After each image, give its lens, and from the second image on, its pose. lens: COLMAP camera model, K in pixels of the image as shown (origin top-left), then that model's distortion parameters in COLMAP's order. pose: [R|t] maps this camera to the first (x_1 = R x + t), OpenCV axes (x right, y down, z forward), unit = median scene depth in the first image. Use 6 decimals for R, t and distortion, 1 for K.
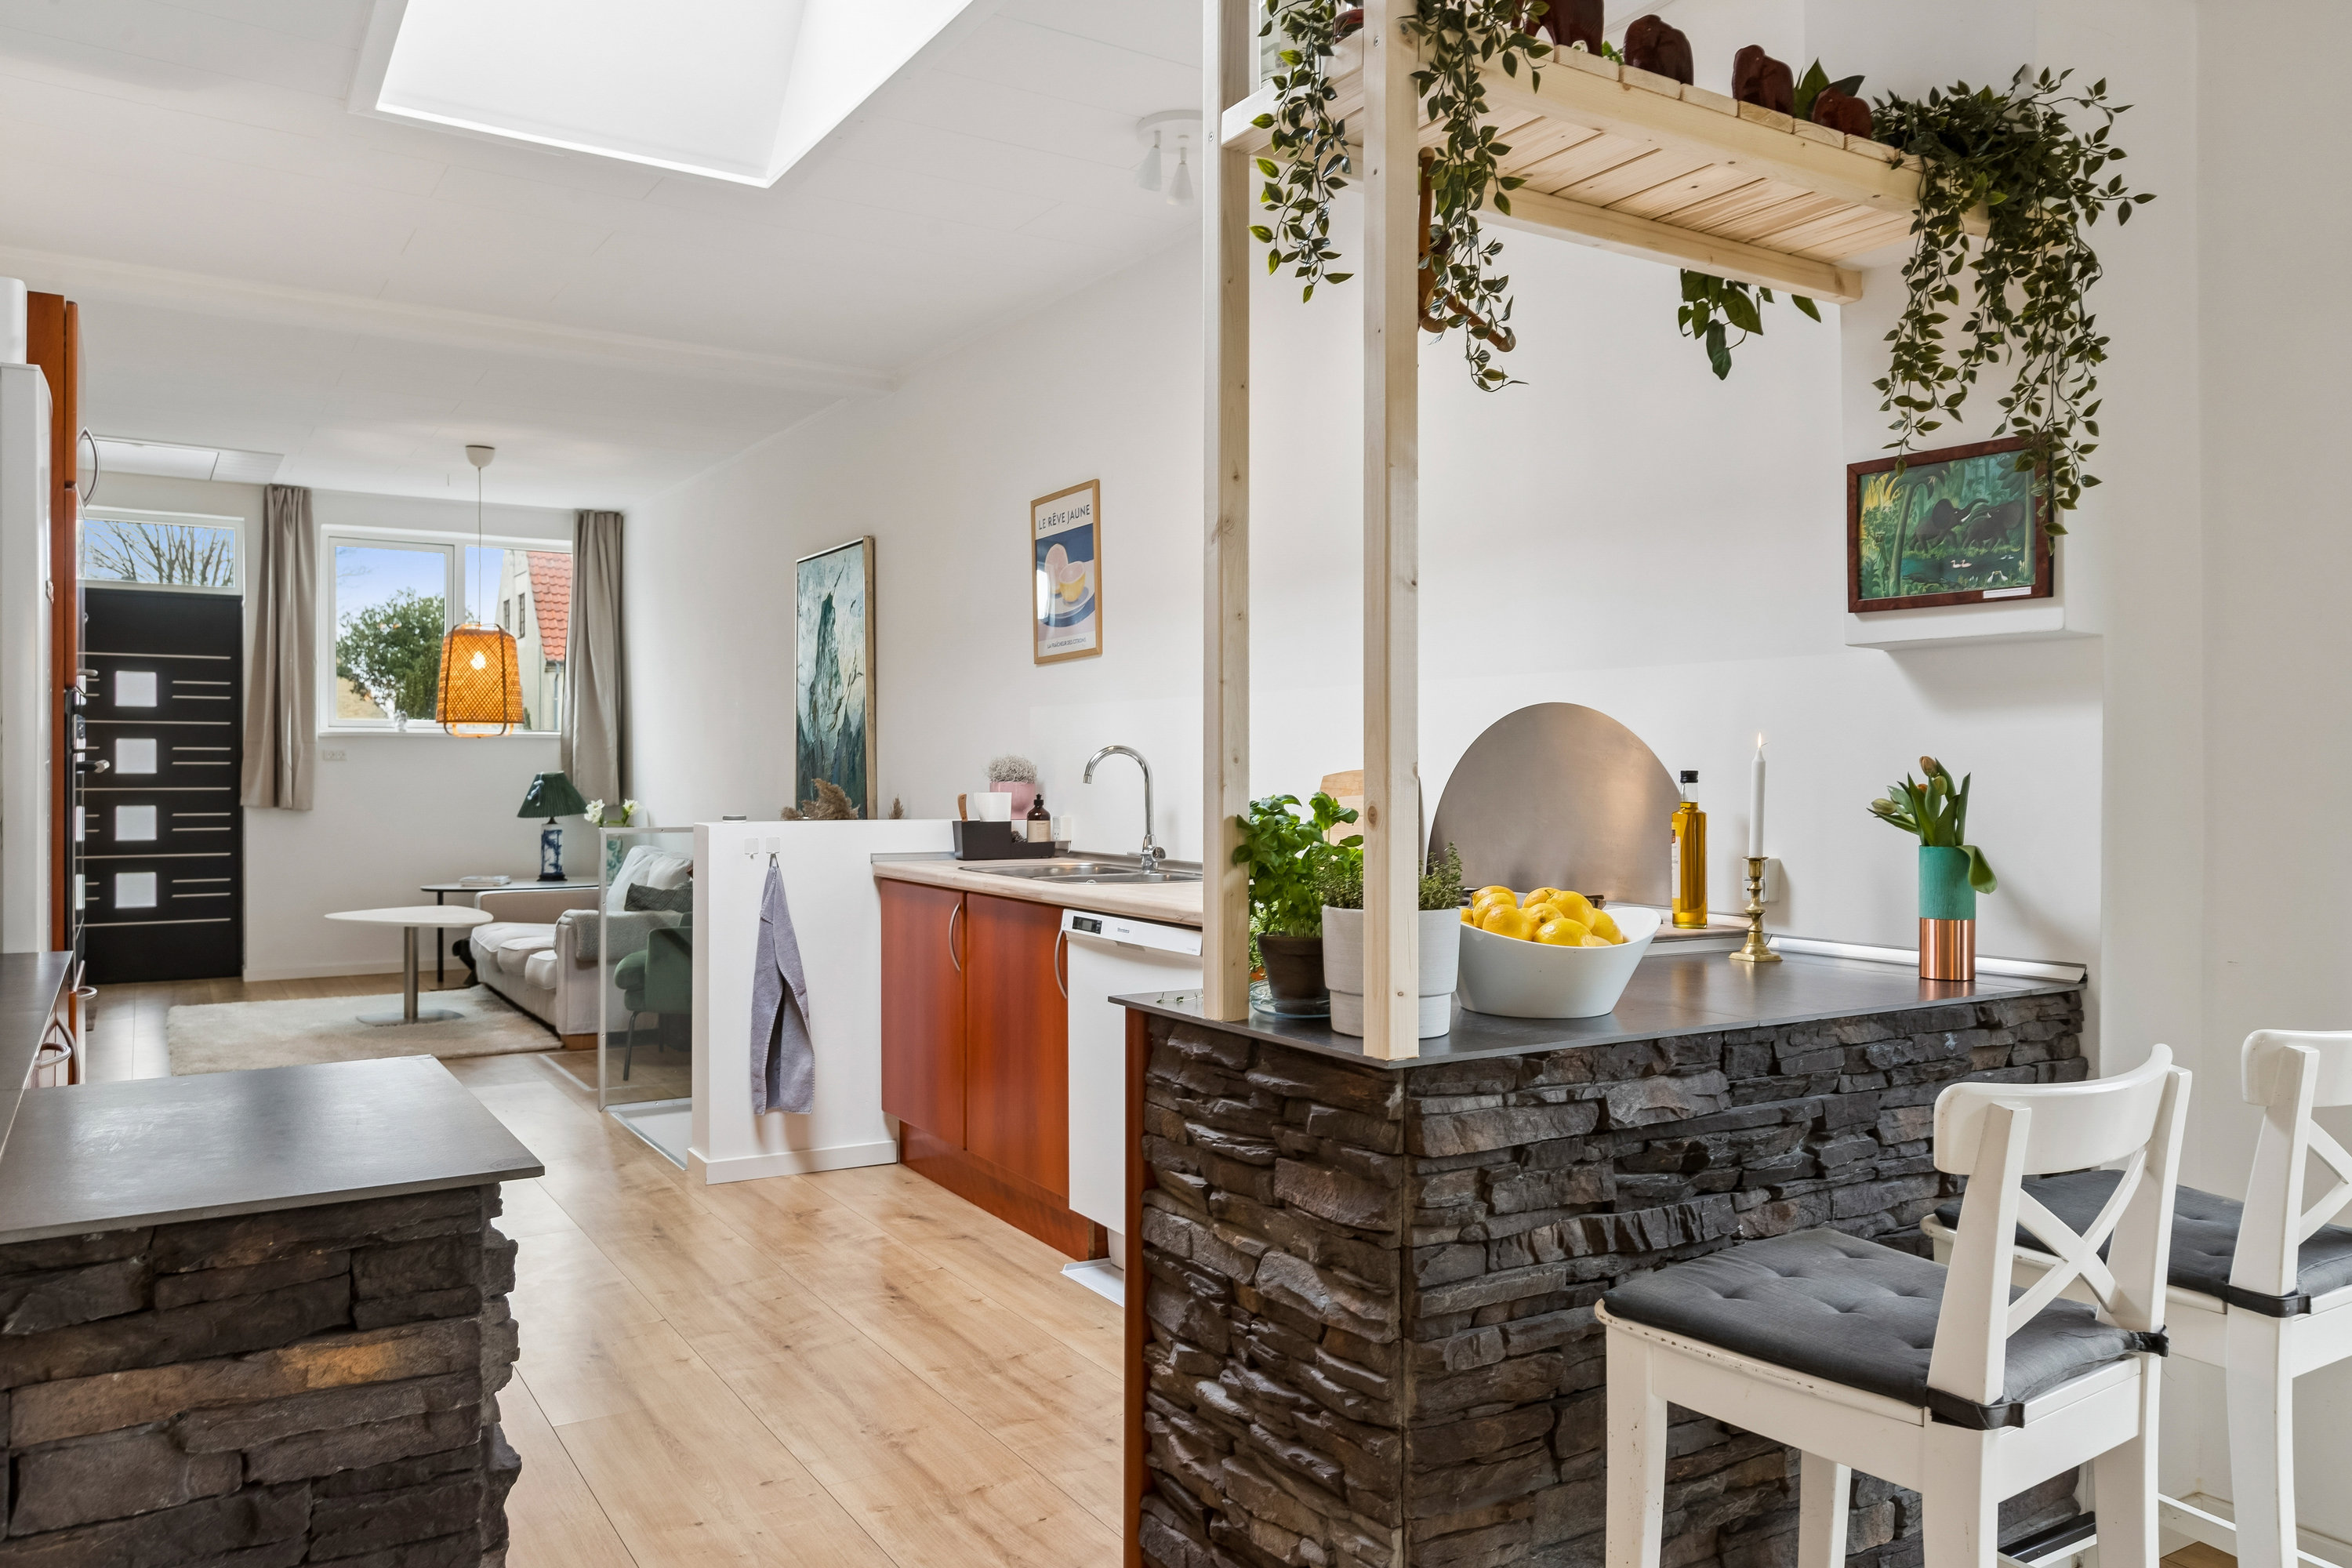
lens RADIAL K [[1641.5, 0, 1178.3], [0, 1641.5, 767.7], [0, 0, 1]] dist [-0.000342, -0.002681]
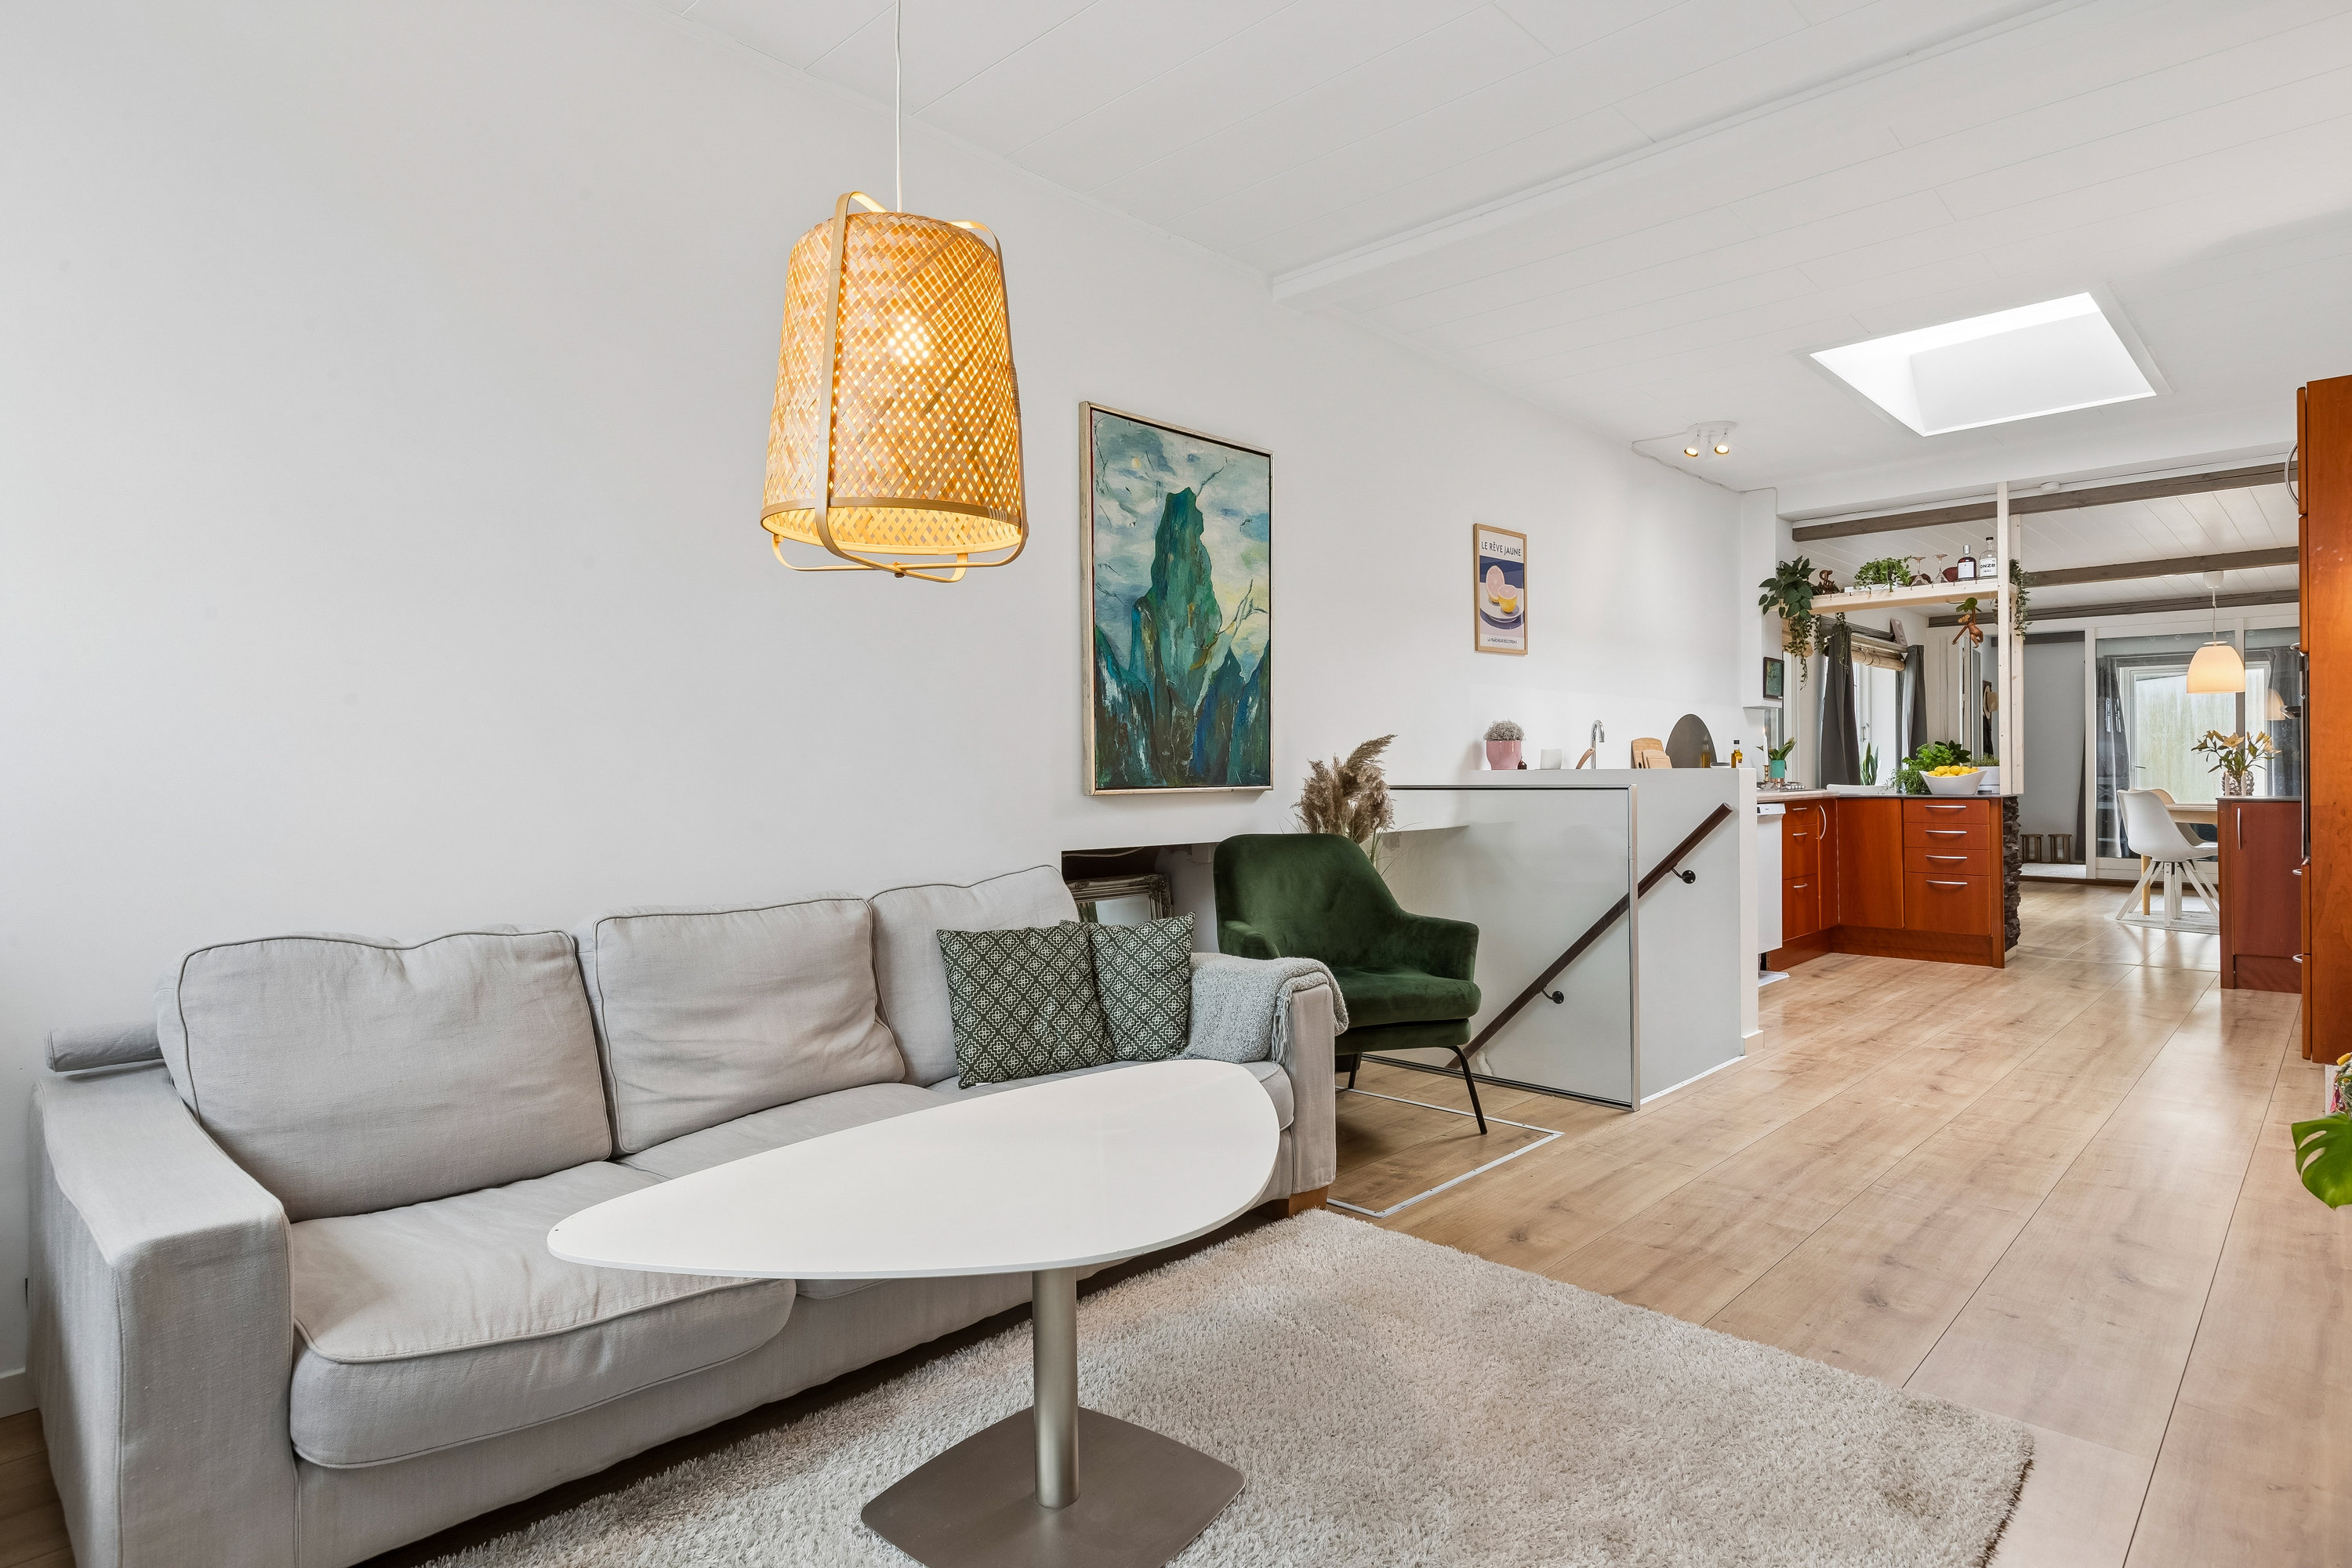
lens RADIAL K [[1263.0, 0, 1174.7], [0, 1263.0, 771.9], [0, 0, 1]] dist [0.000599, -0.000315]
pose [[-0.247461, 0.001164, 0.968897, -1.492612], [0.007542, 0.999971, 0.000725, 0.044597], [-0.968869, 0.007487, -0.247462, 2.229272]]
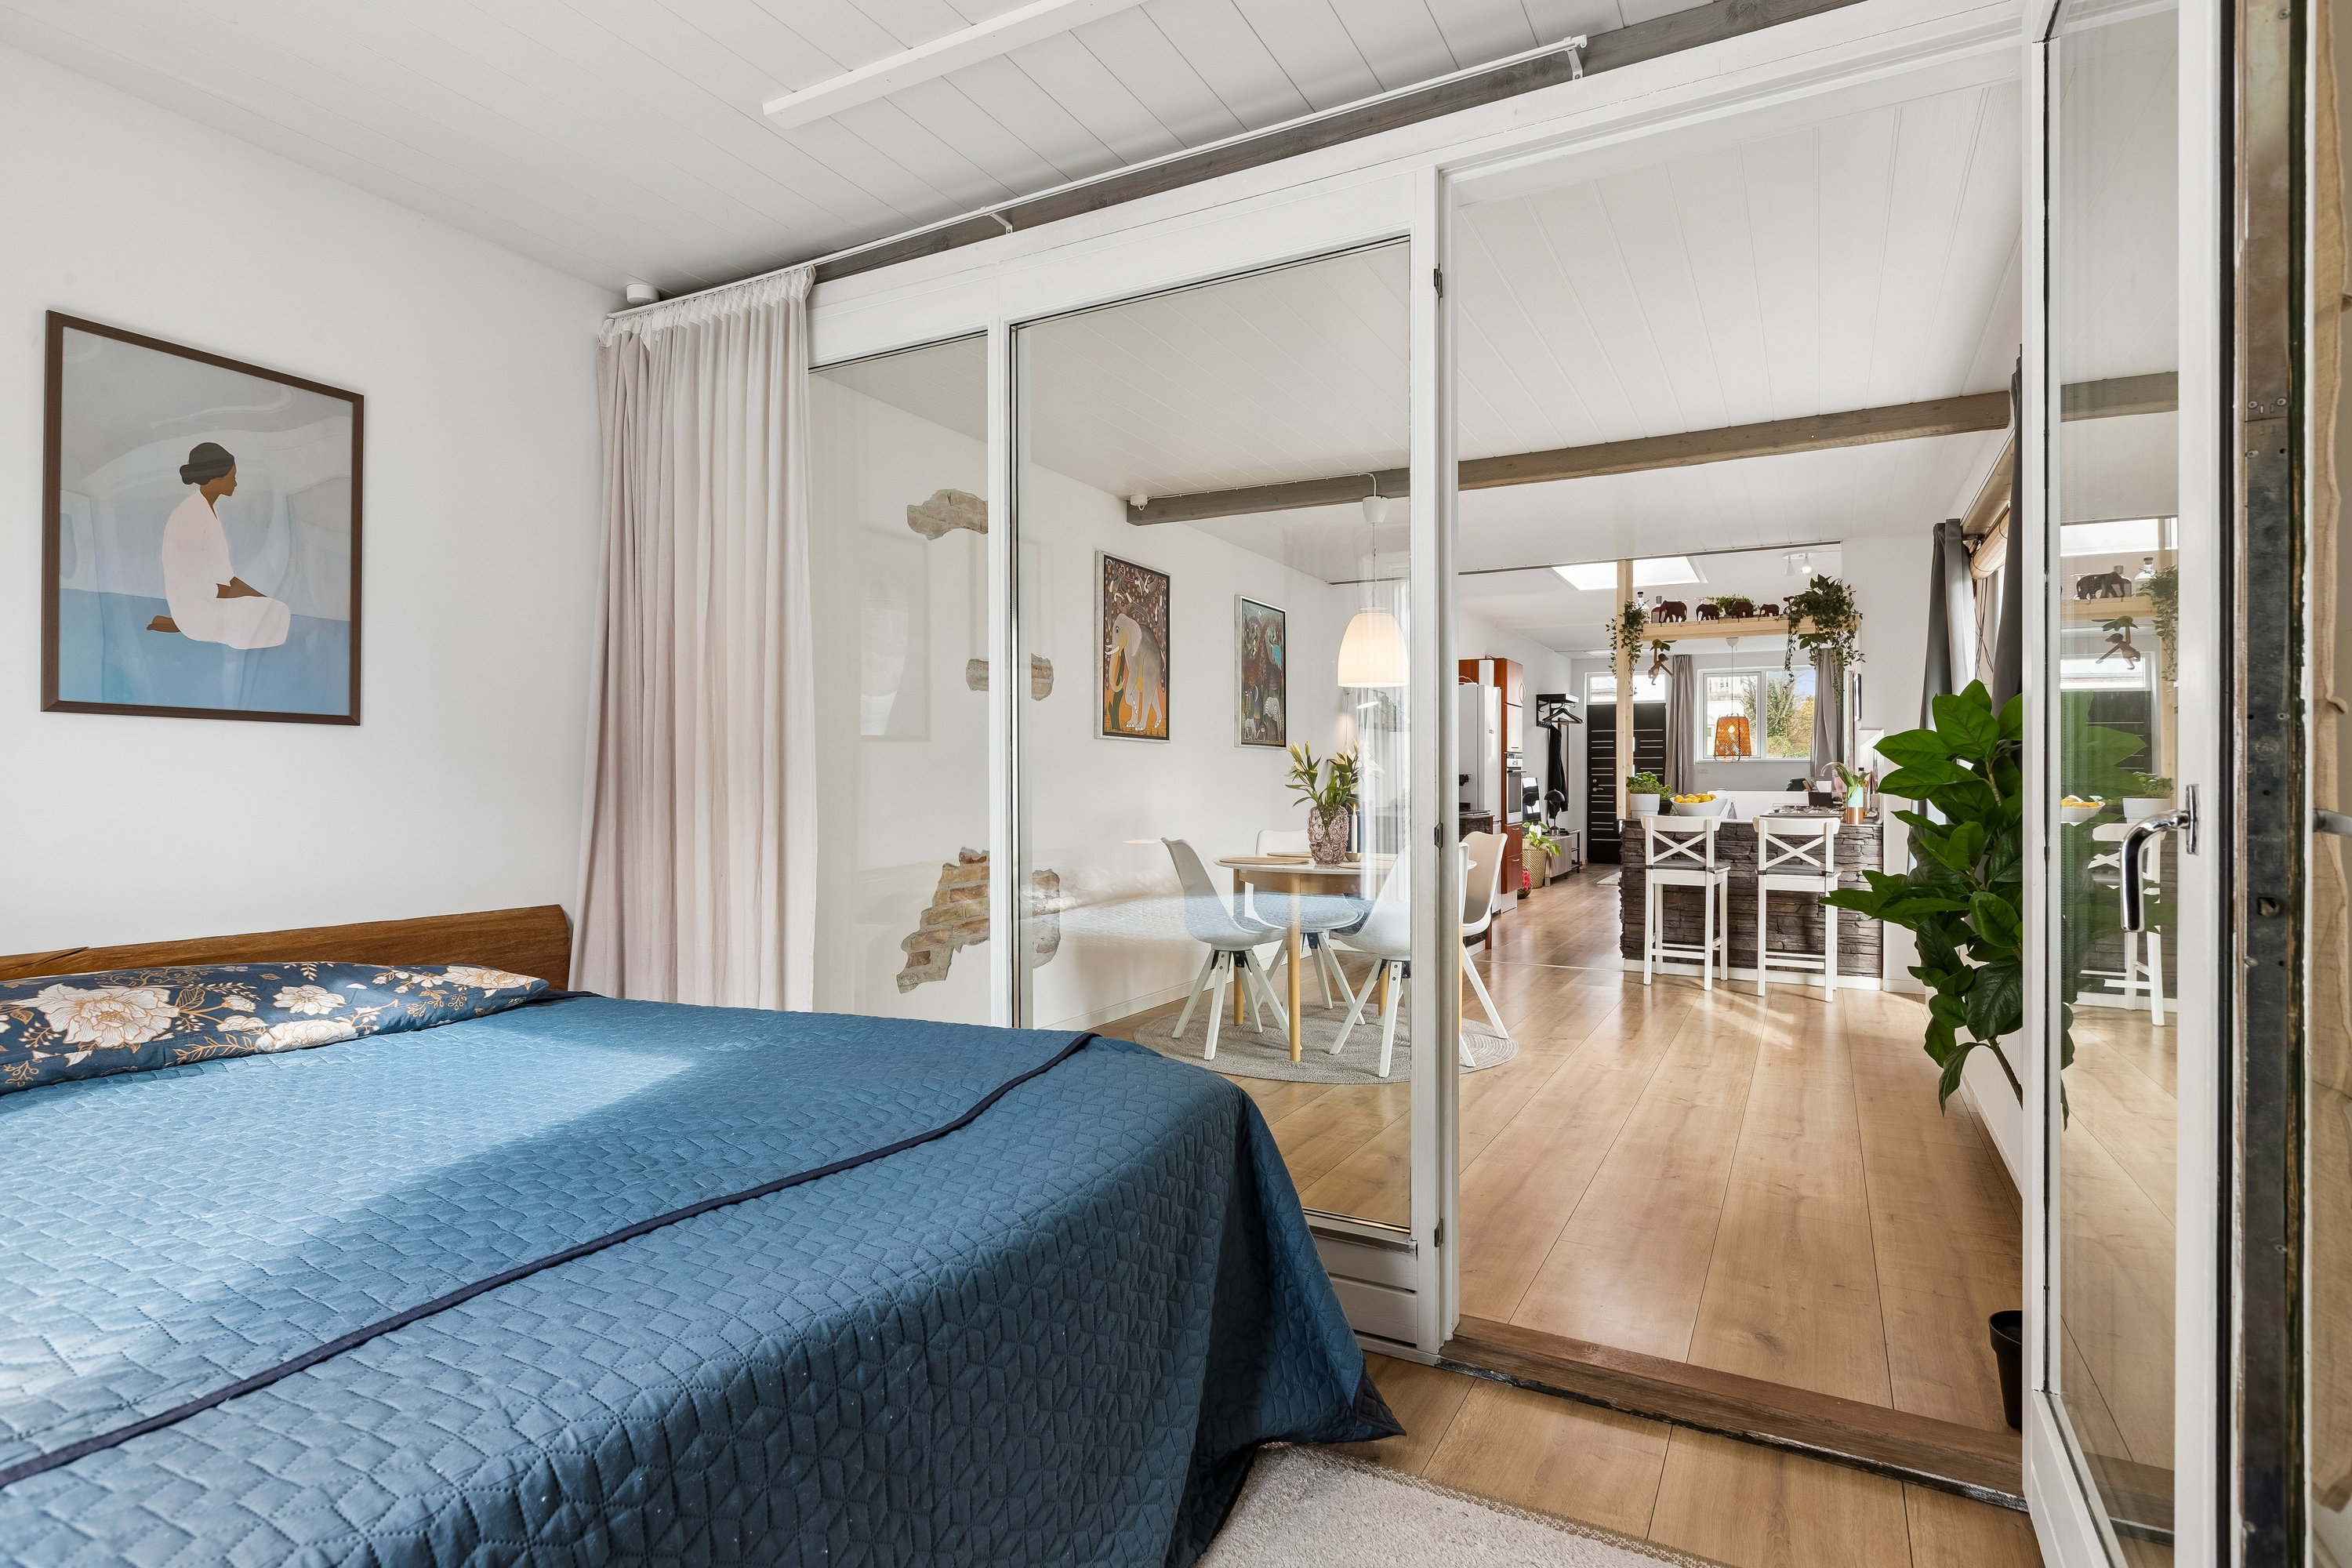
lens RADIAL K [[1159.0, 0, 1187.5], [0, 1159.0, 788.6], [0, 0, 1]] dist [-0.001305, -0.000337]
pose [[0.495020, 0.004290, -0.868871, 1.376318], [-0.001873, 0.999991, 0.003870, 0.031843], [0.868880, -0.000288, 0.495024, -1.074732]]
